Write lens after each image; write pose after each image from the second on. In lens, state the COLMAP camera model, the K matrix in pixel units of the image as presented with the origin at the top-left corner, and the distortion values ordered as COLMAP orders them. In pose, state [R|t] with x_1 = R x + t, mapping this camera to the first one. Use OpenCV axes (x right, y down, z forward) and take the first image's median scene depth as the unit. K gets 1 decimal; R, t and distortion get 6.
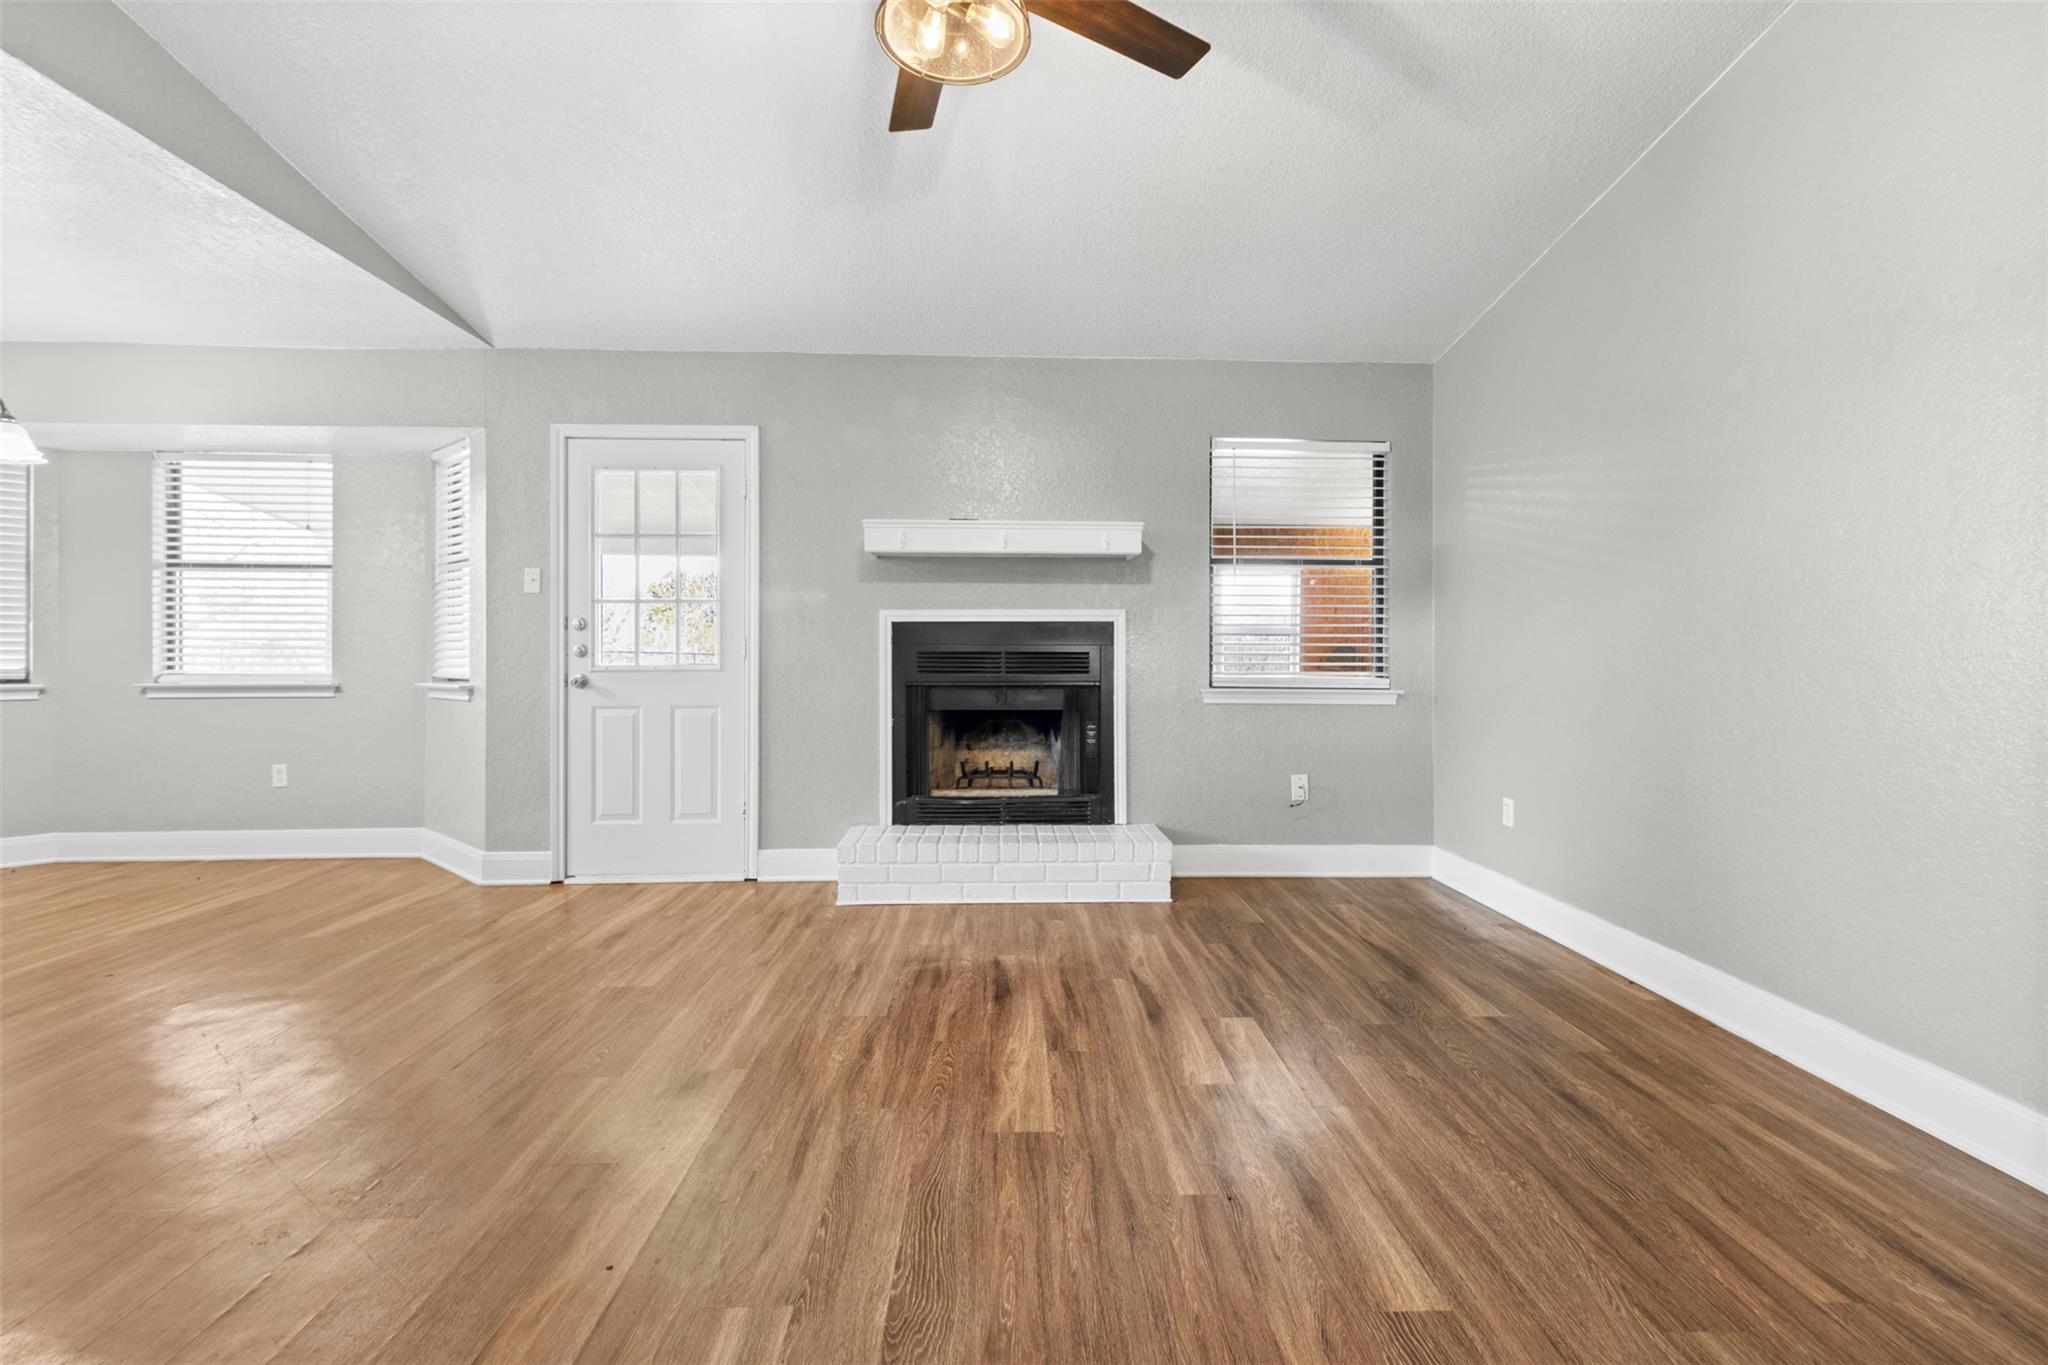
lens RADIAL K [[941.0, 0, 1036.6], [0, 941.0, 649.2], [0, 0, 1]] dist [0.006856, -0.001129]
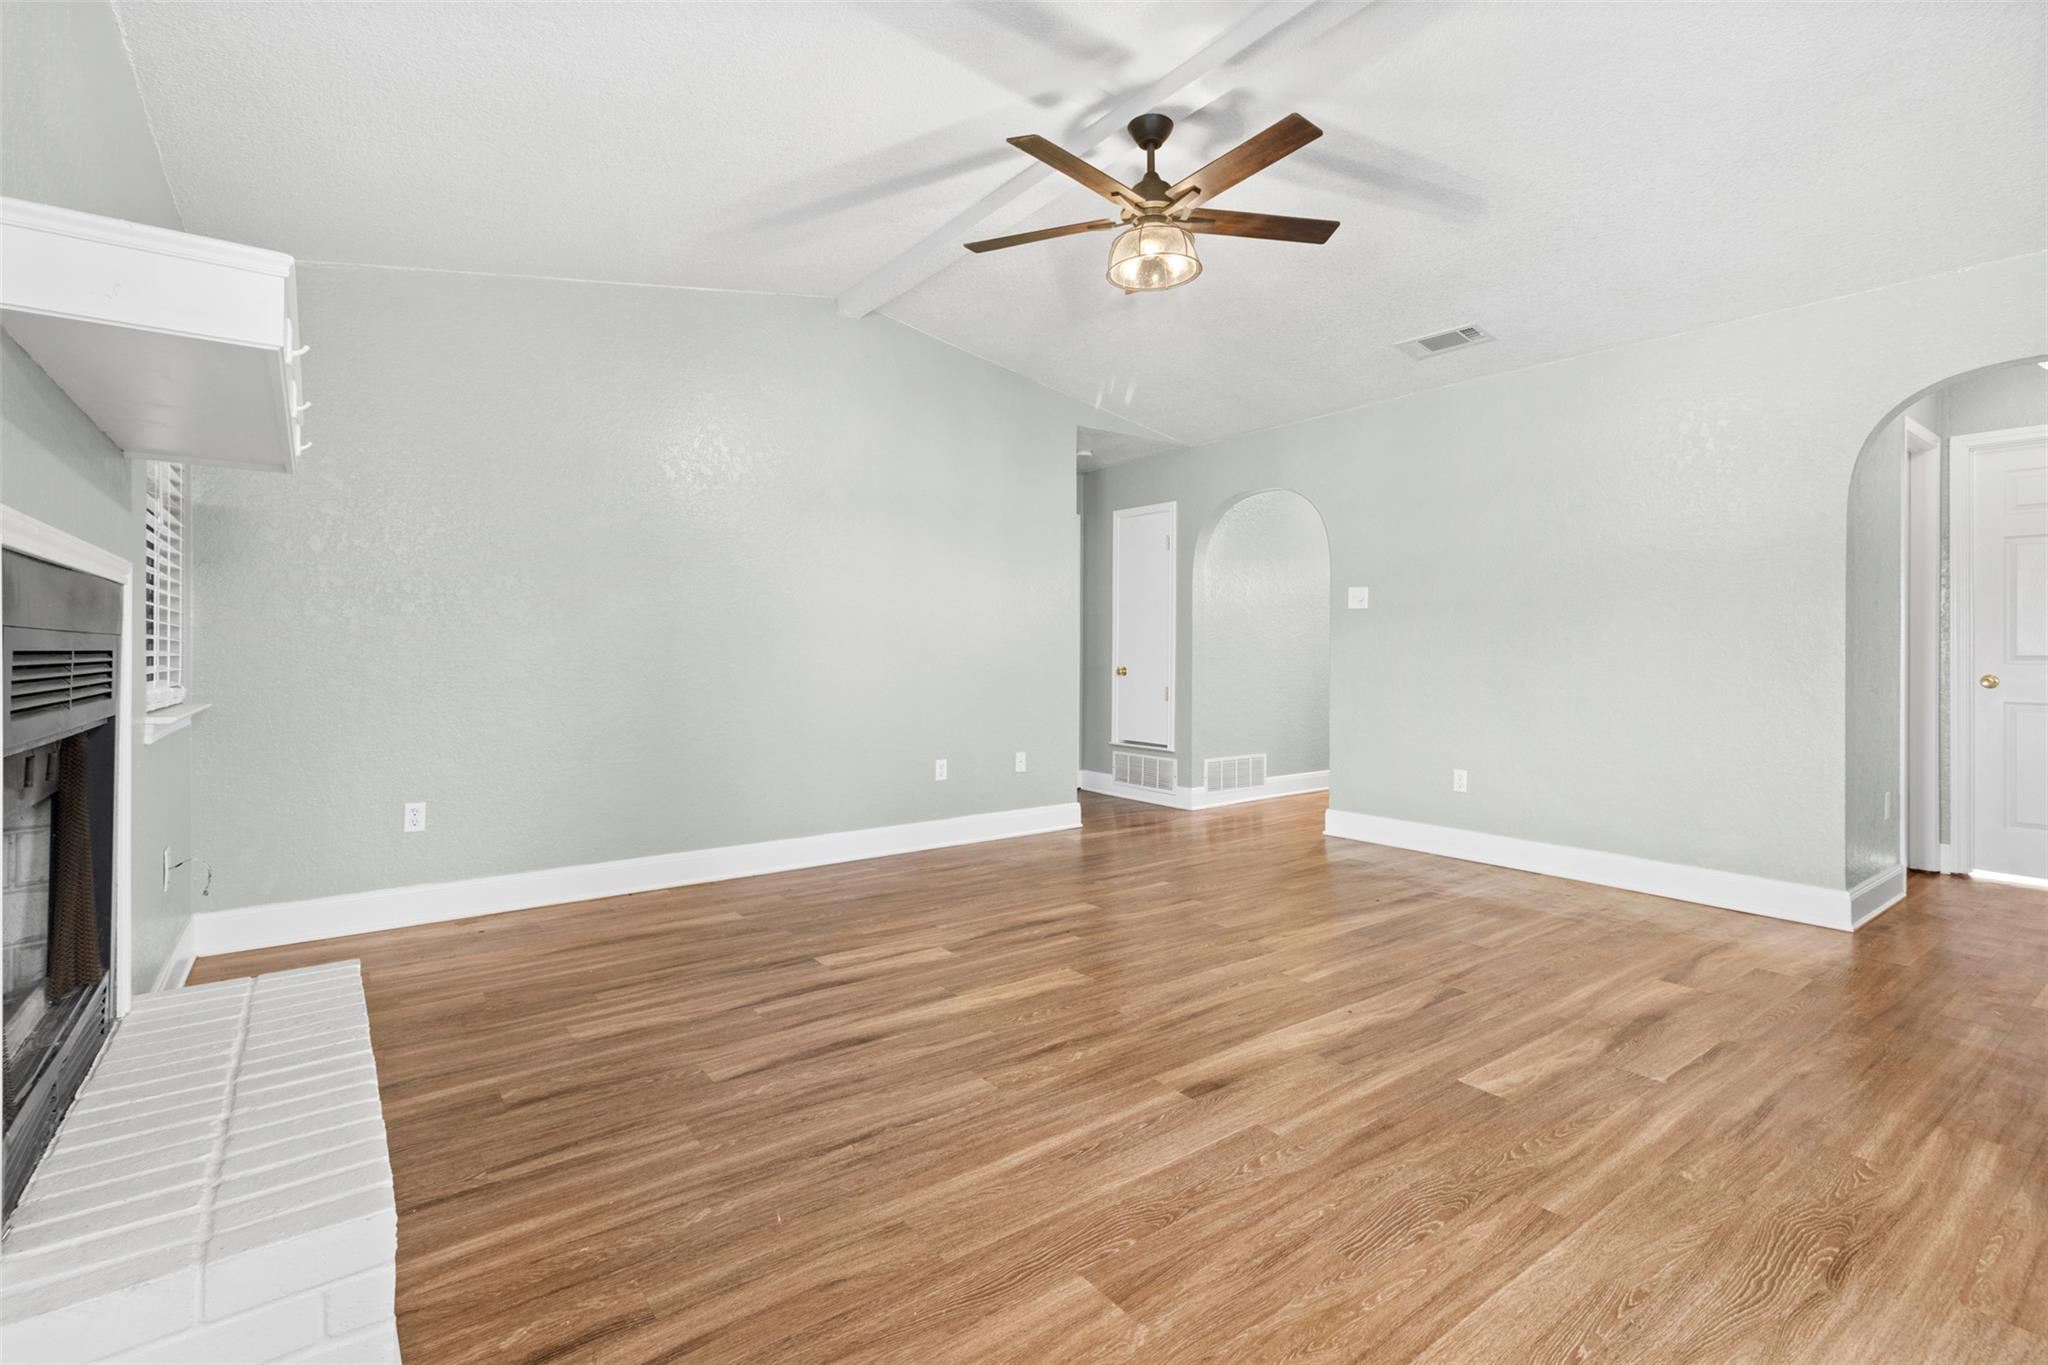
lens RADIAL K [[941.0, 0, 1031.5], [0, 941.0, 662.8], [0, 0, 1]] dist [0.006856, -0.001129]
pose [[-0.565478, -0.010791, 0.824693, -0.568616], [-0.007011, 0.999941, 0.008277, 0.003642], [-0.824734, -0.001102, -0.565520, 0.909086]]
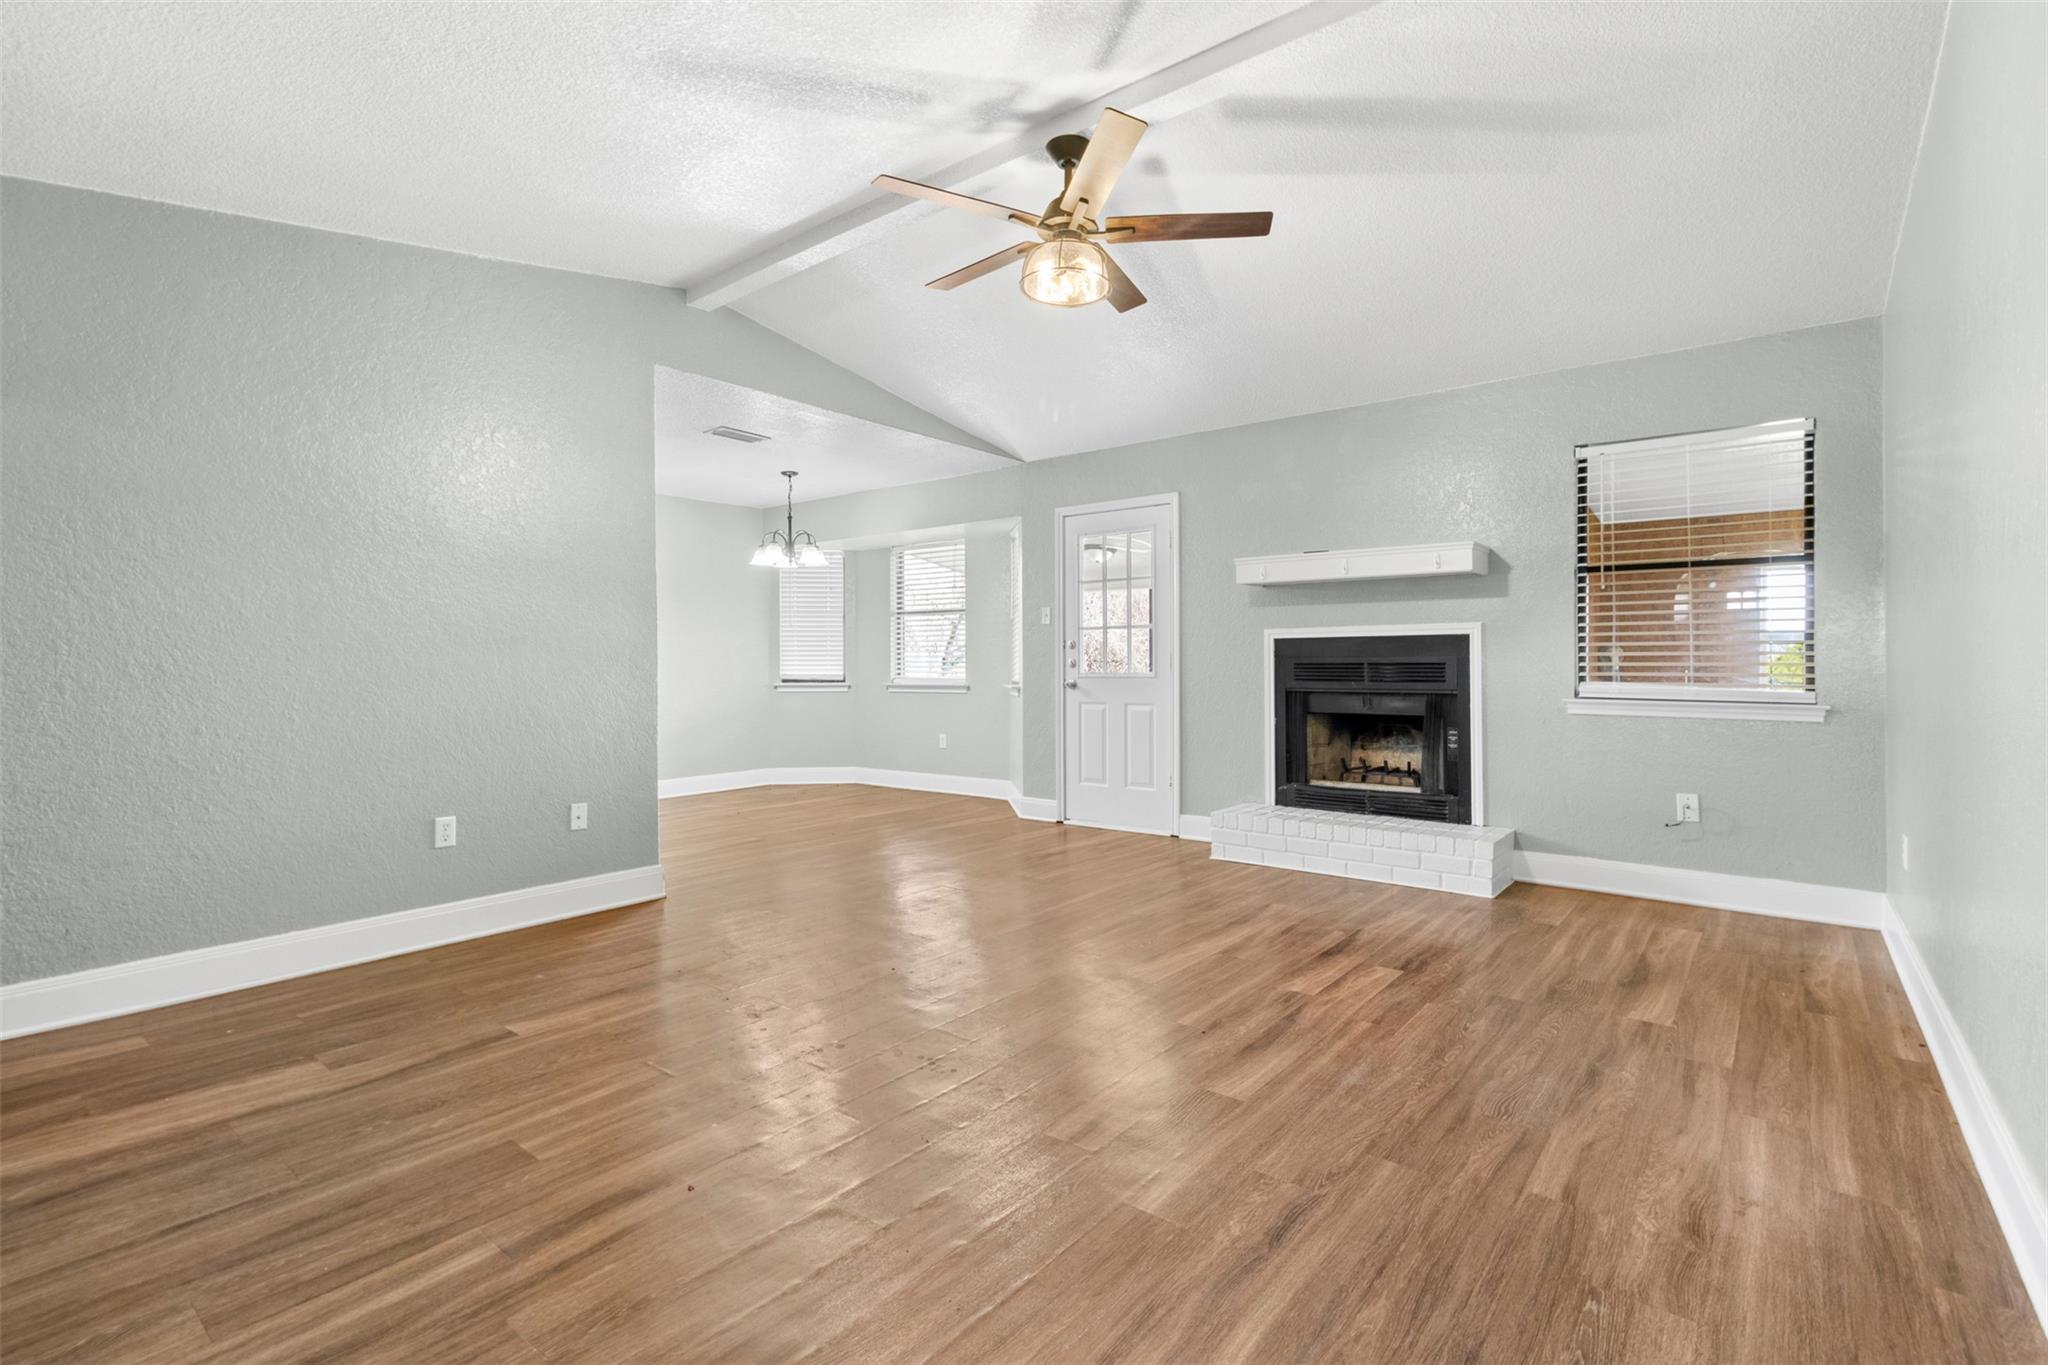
lens RADIAL K [[941.0, 0, 1040.9], [0, 941.0, 653.7], [0, 0, 1]] dist [0.006856, -0.001129]
pose [[0.759965, -0.010620, -0.649878, 0.412789], [0.006546, 0.999941, -0.008686, -0.000745], [0.649931, 0.002346, 0.759989, -0.124816]]
